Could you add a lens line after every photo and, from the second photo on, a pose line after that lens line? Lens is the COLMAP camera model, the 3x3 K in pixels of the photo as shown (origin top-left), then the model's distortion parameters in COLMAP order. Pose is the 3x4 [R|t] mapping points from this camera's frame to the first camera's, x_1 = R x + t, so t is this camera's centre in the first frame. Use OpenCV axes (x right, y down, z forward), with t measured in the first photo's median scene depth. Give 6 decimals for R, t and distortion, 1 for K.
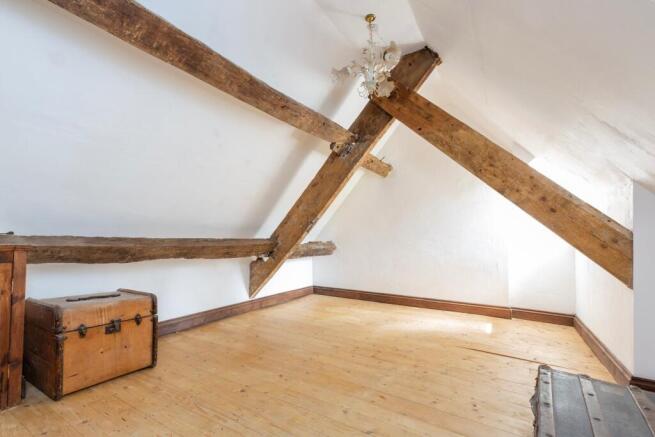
lens RADIAL K [[288.7, 0, 325.6], [0, 288.7, 221.2], [0, 0, 1]] dist [-0.000413, 0.000088]
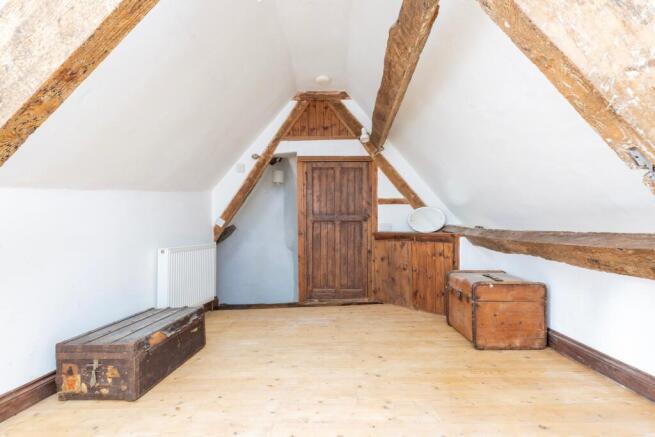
lens RADIAL K [[288.7, 0, 325.6], [0, 288.7, 221.2], [0, 0, 1]] dist [-0.000413, 0.000088]
pose [[-0.836527, -0.012148, -0.547792, 0.534301], [0.033592, 0.996737, -0.073401, 0.094466], [0.546895, -0.079804, -0.833389, 1.789843]]
